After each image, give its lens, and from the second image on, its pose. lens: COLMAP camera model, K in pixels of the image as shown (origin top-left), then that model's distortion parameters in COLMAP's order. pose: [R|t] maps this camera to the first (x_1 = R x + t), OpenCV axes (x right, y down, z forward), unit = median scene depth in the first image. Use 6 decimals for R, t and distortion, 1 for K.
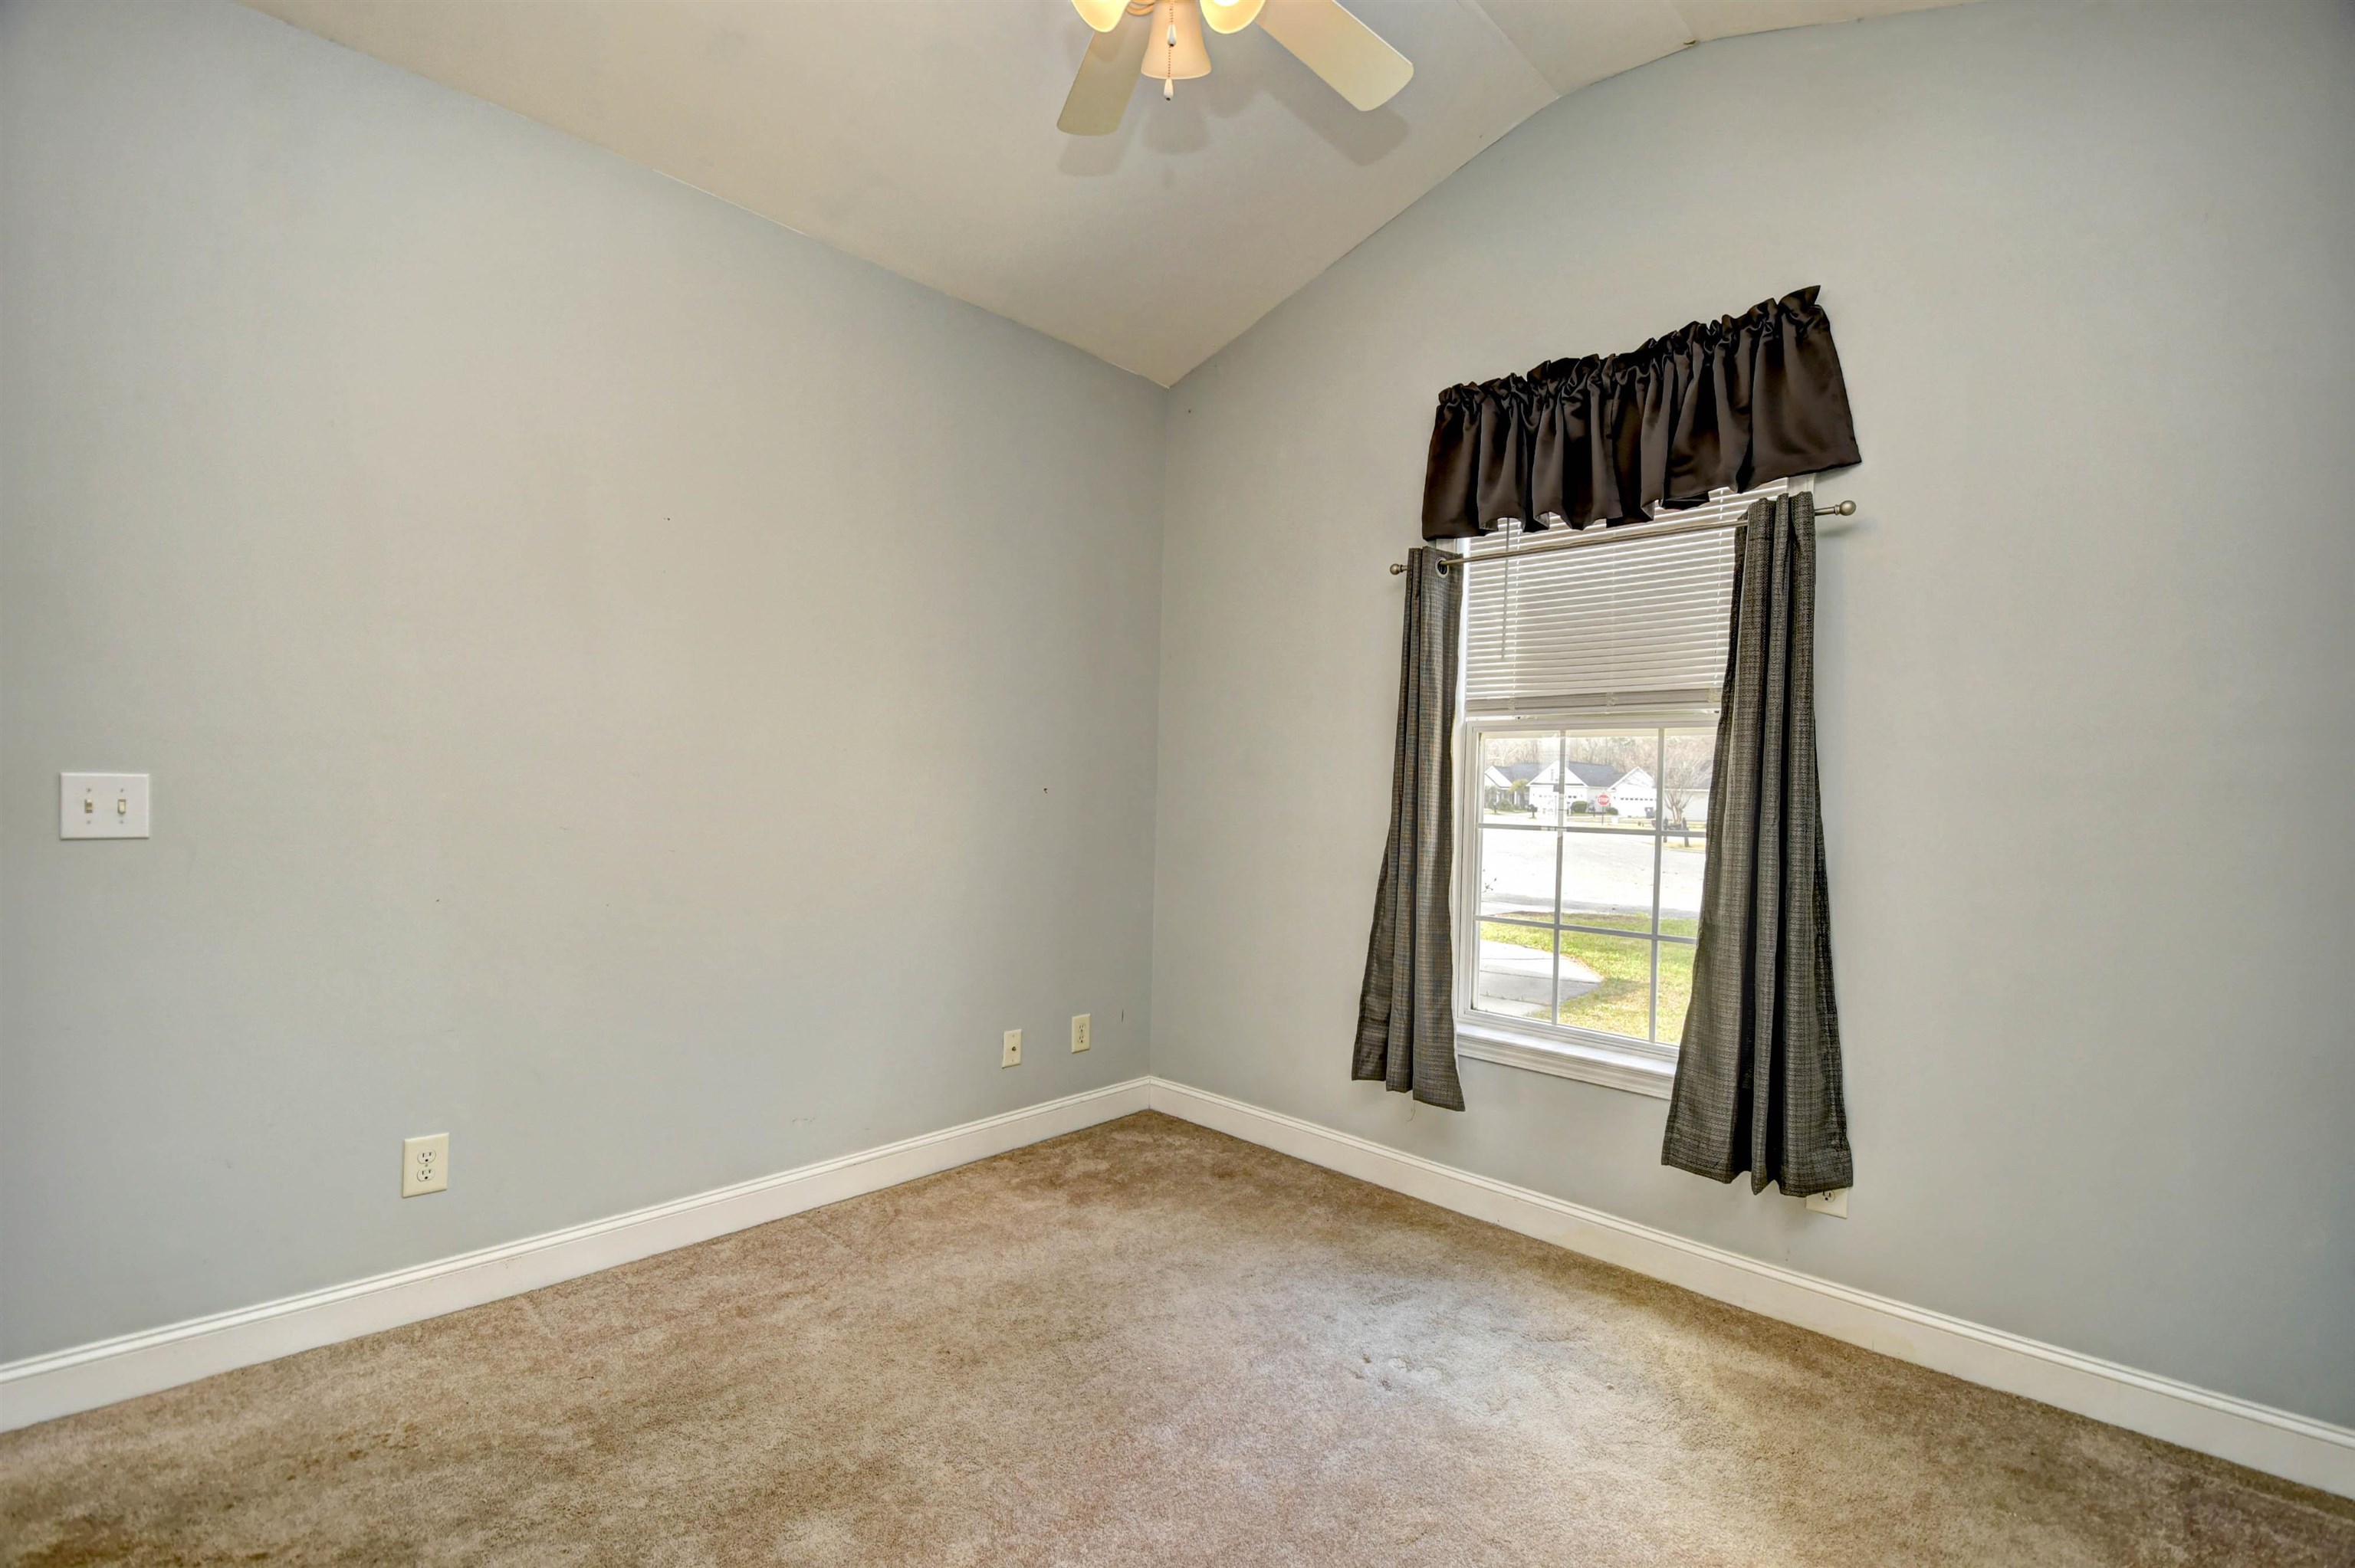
lens RADIAL K [[1031.4, 0, 1186.9], [0, 1031.4, 785.4], [0, 0, 1]] dist [0.014686, -0.023374]
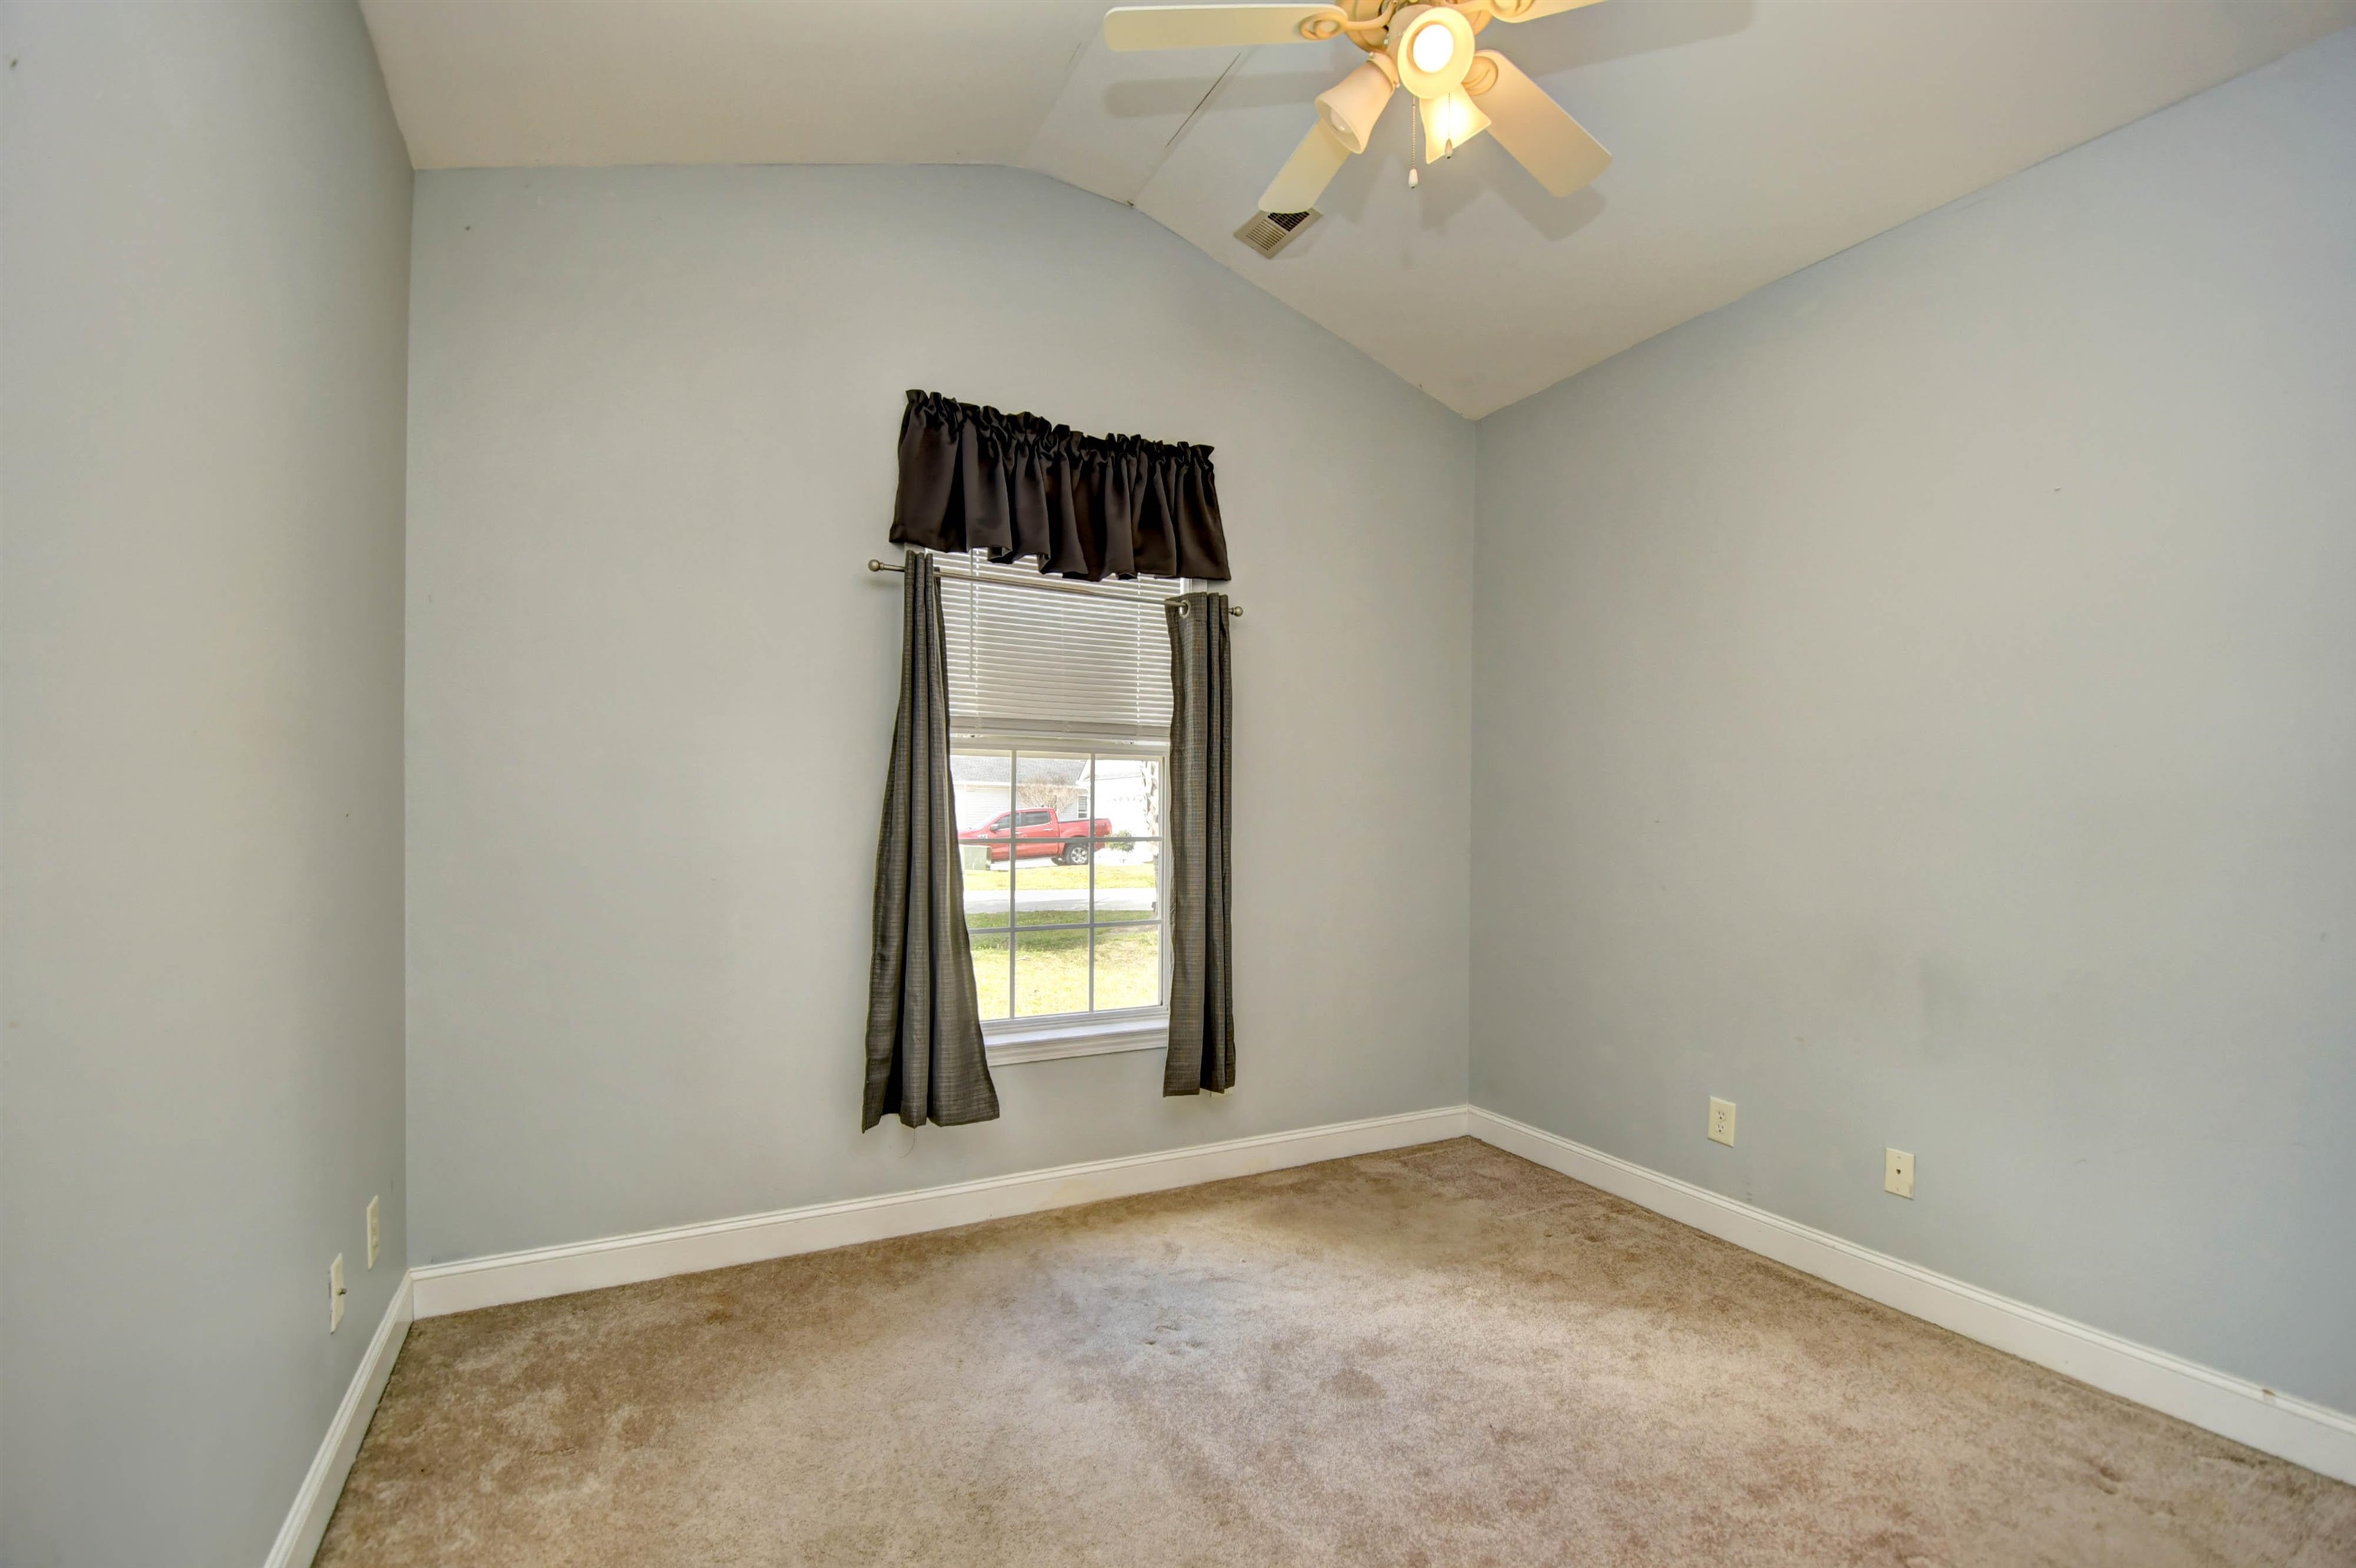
lens RADIAL K [[994.2, 0, 1175.8], [0, 994.2, 826.9], [0, 0, 1]] dist [0.014902, -0.019057]
pose [[0.341284, -0.022807, 0.939684, -0.627682], [0.004585, 0.999734, 0.022599, 0.004289], [-0.939949, -0.003405, 0.341297, 0.520357]]
